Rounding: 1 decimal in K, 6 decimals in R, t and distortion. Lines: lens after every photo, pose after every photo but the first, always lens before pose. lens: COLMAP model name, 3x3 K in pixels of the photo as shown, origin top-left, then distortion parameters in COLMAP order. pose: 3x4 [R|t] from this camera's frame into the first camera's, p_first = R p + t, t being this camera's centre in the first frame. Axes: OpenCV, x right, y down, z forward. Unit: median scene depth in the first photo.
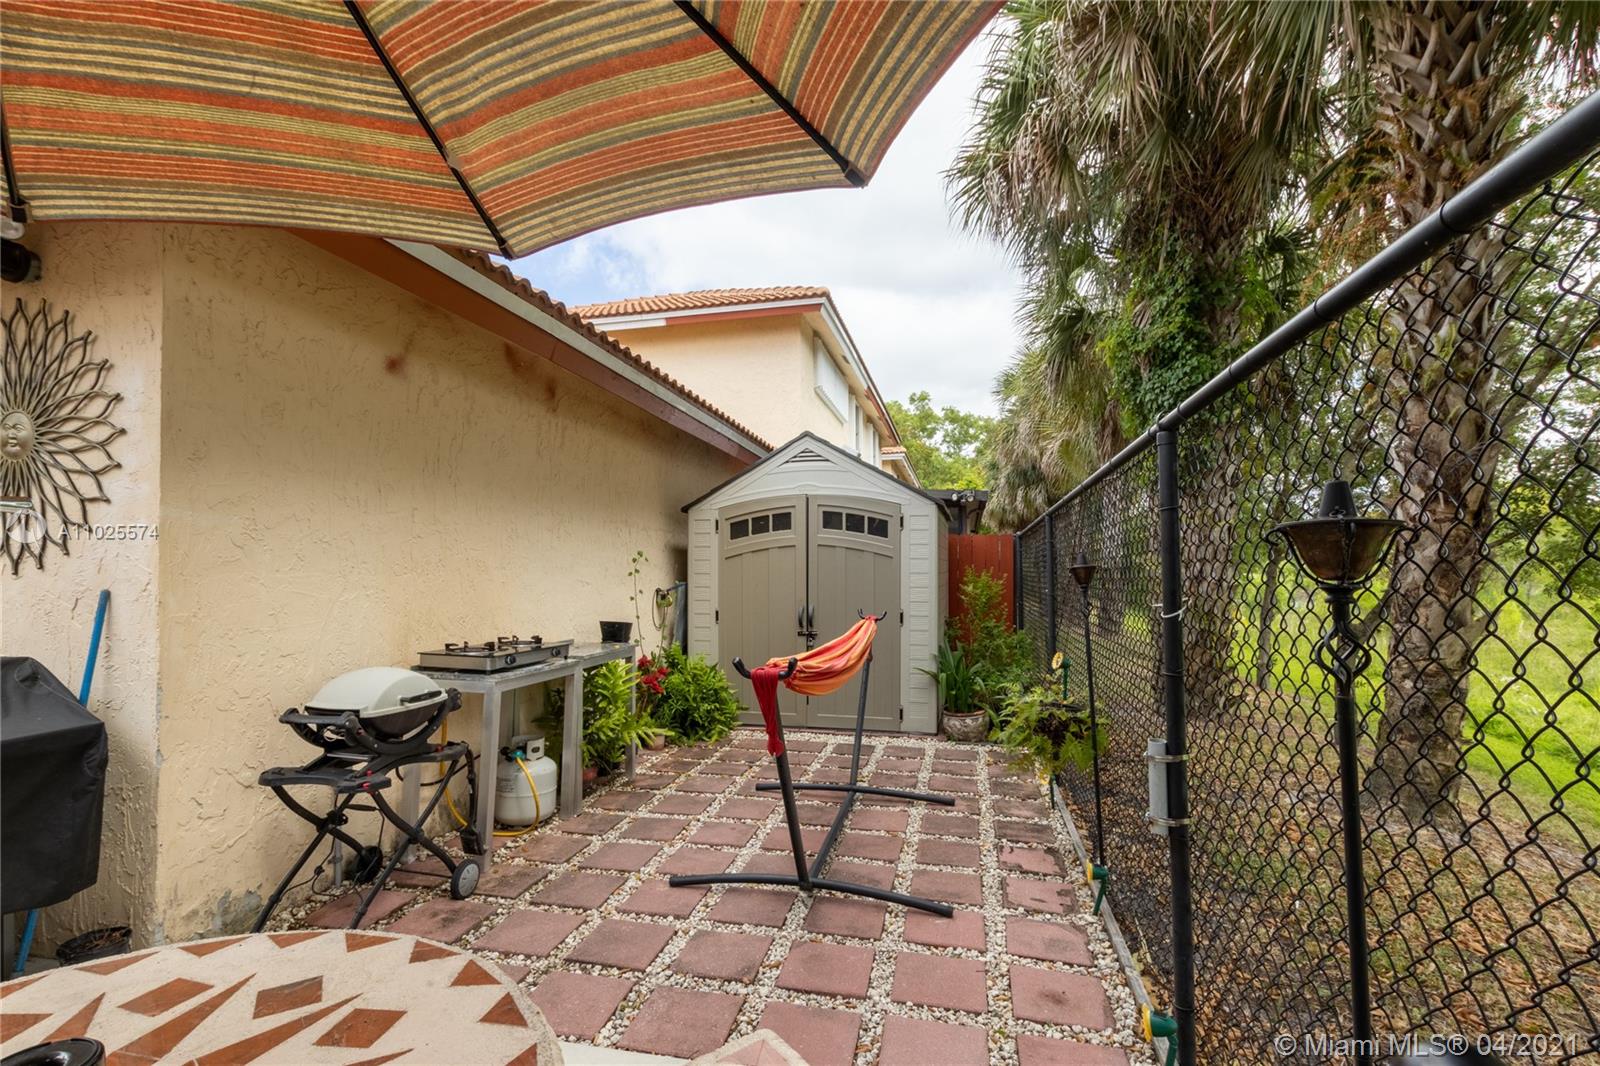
lens RADIAL K [[743.1, 0, 801.5], [0, 743.1, 554.8], [0, 0, 1]] dist [-0.021712, 0.000237]
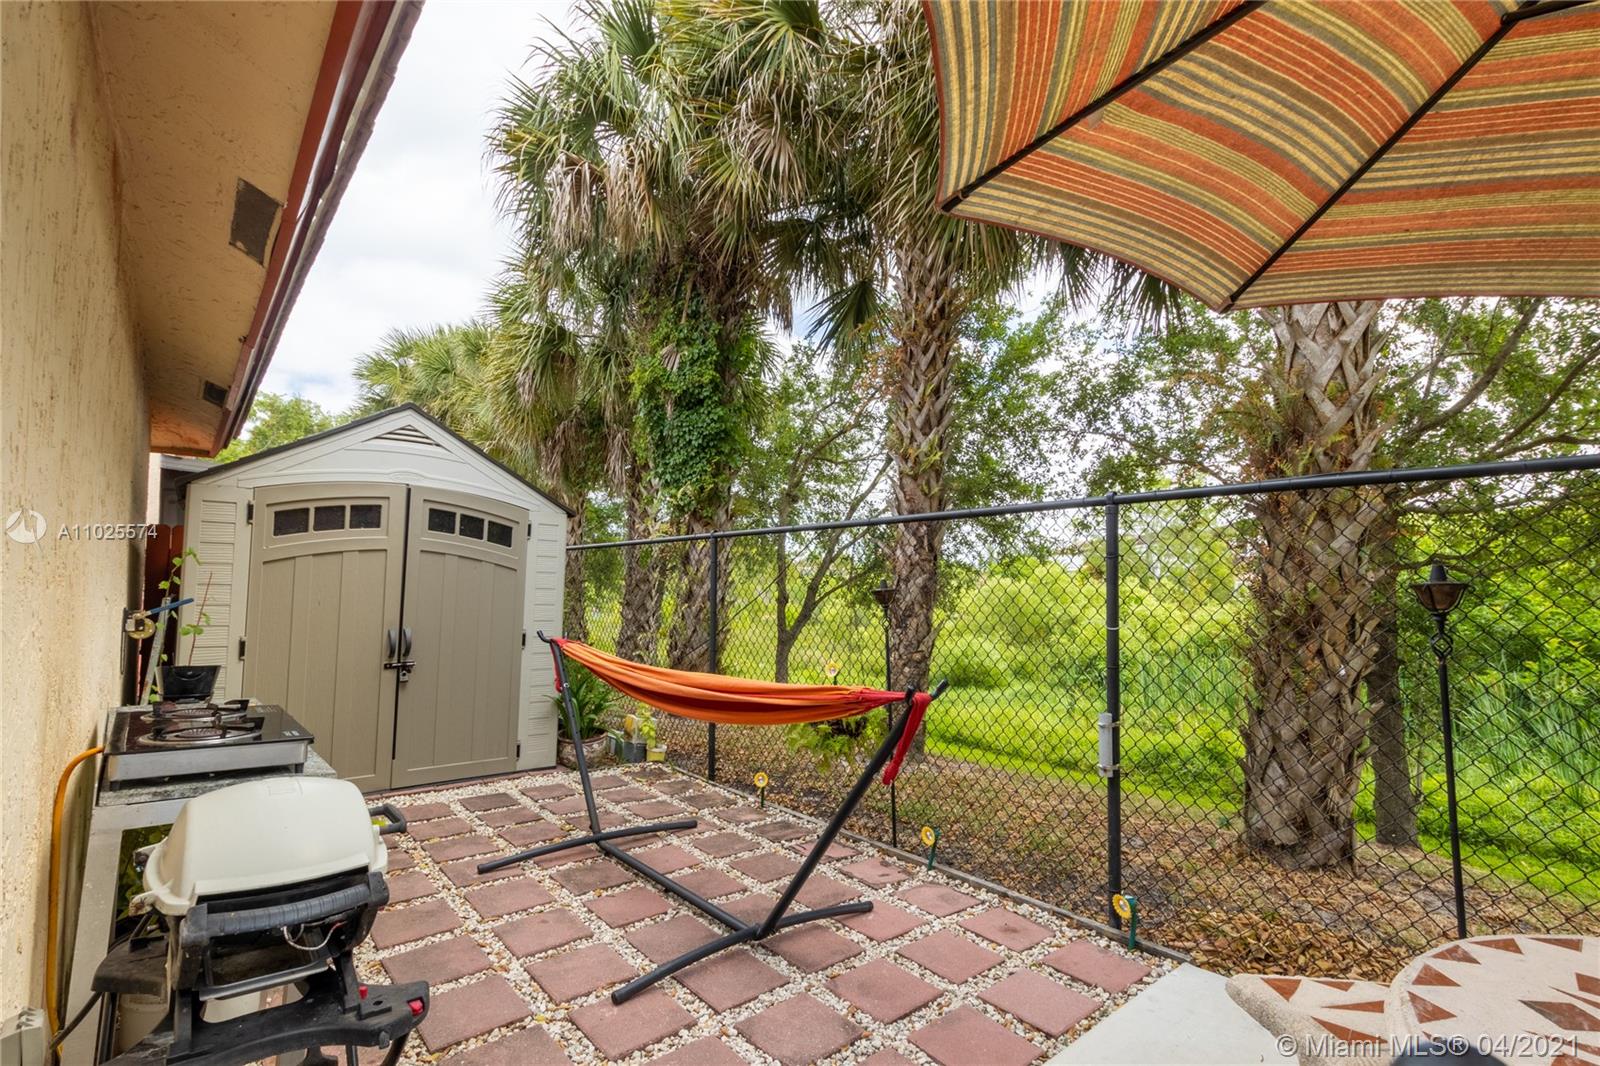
lens RADIAL K [[743.1, 0, 801.5], [0, 743.1, 554.8], [0, 0, 1]] dist [-0.021712, 0.000237]
pose [[0.577158, 0.049413, 0.815136, -0.385228], [-0.036916, 0.998726, -0.034403, 0.003006], [-0.815798, -0.010235, 0.578246, 0.226686]]
